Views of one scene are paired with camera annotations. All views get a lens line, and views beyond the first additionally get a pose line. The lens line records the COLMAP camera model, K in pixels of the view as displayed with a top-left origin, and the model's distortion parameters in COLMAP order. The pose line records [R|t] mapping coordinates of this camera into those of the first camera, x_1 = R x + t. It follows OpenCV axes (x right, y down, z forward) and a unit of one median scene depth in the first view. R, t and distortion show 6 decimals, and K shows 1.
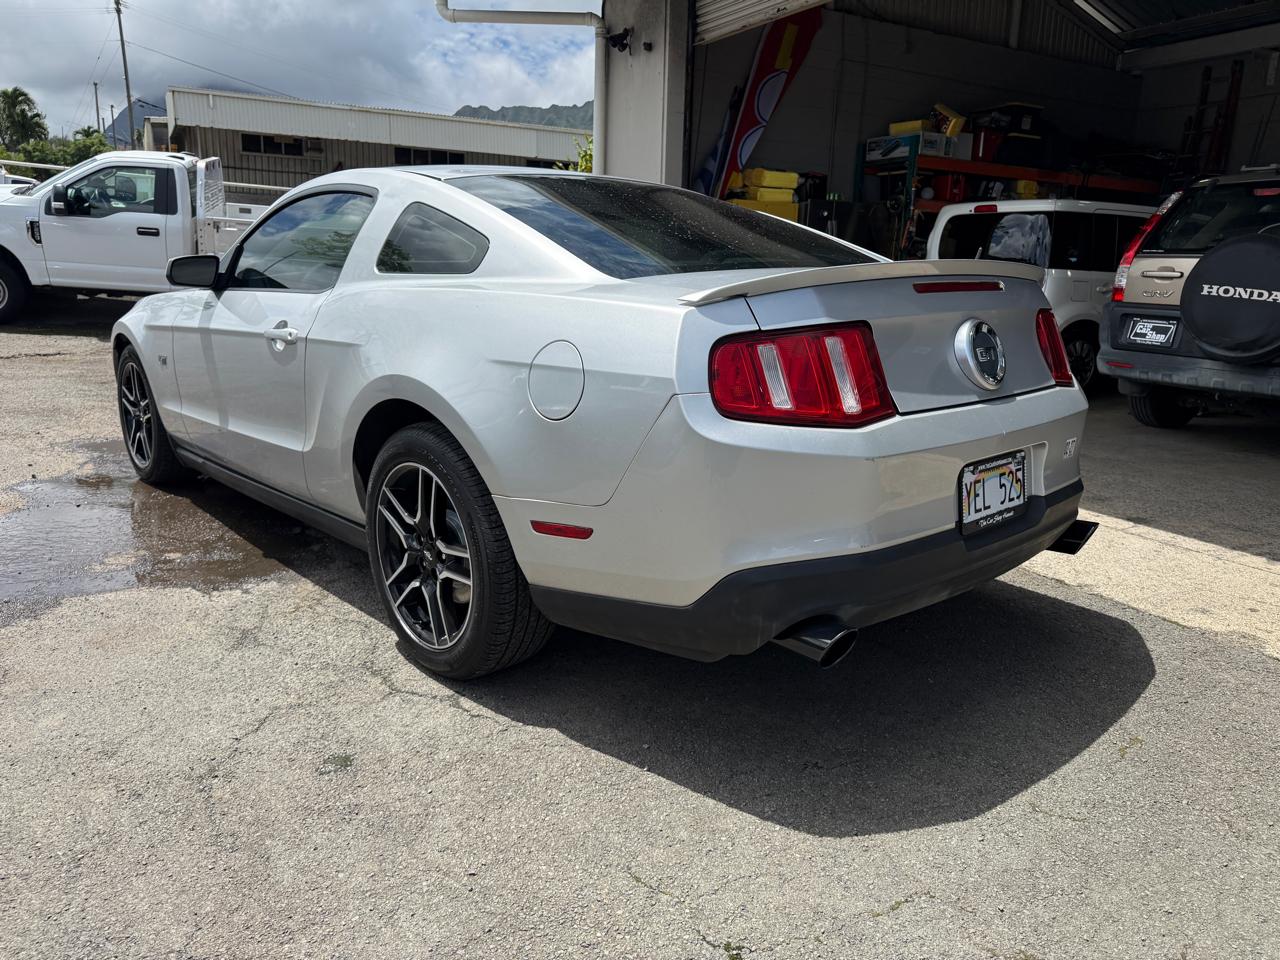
lens RADIAL K [[915.9, 0, 635.6], [0, 915.9, 485.8], [0, 0, 1]] dist [0.037712, -0.049826]
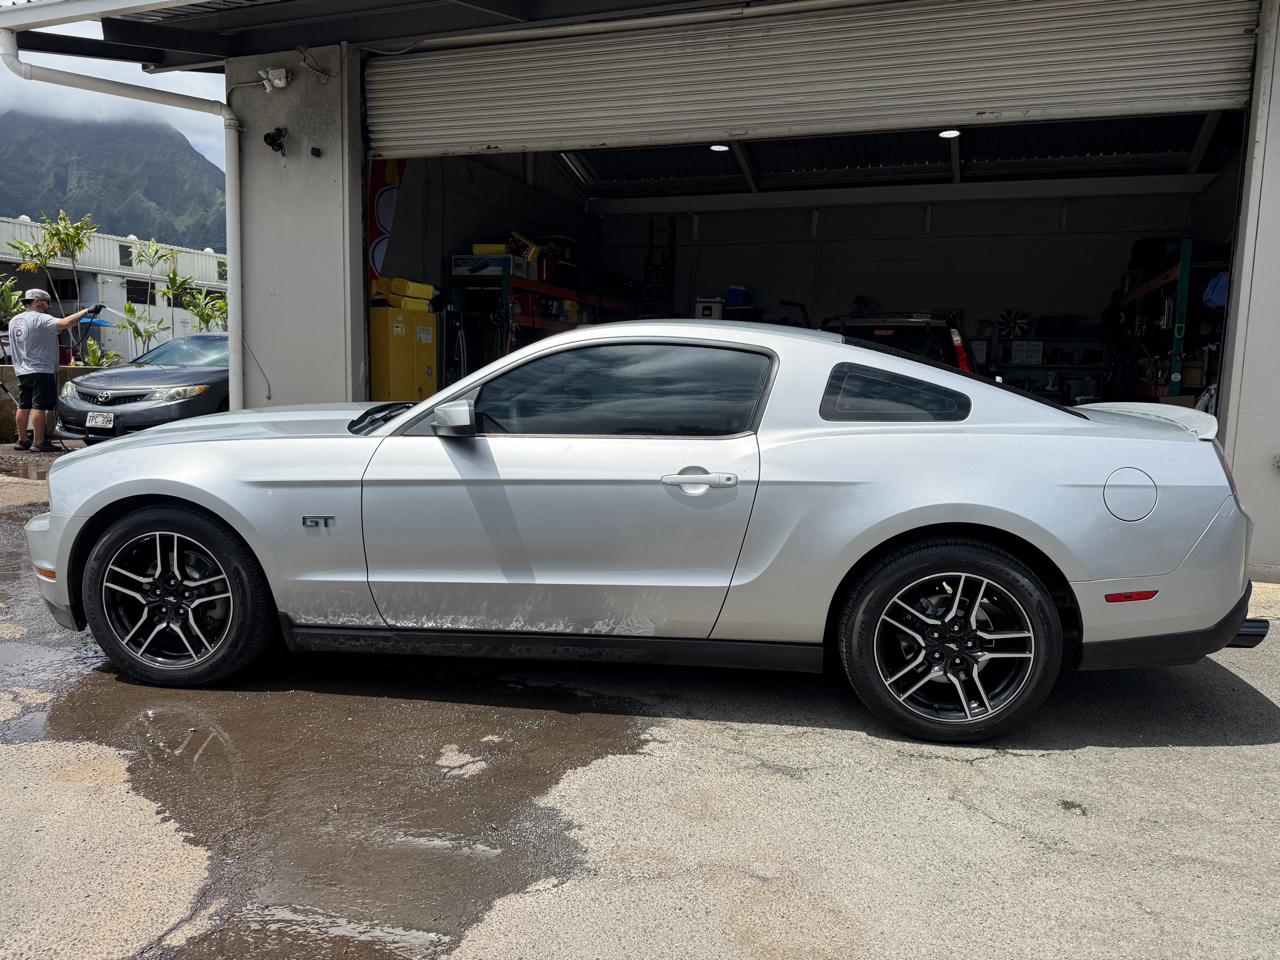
lens RADIAL K [[915.3, 0, 643.0], [0, 915.3, 491.5], [0, 0, 1]] dist [0.045862, -0.068875]
pose [[0.749572, -0.089057, 0.655905, -0.393510], [0.145028, 0.988927, -0.031465, -0.044746], [-0.645840, 0.118710, 0.754187, 0.092331]]
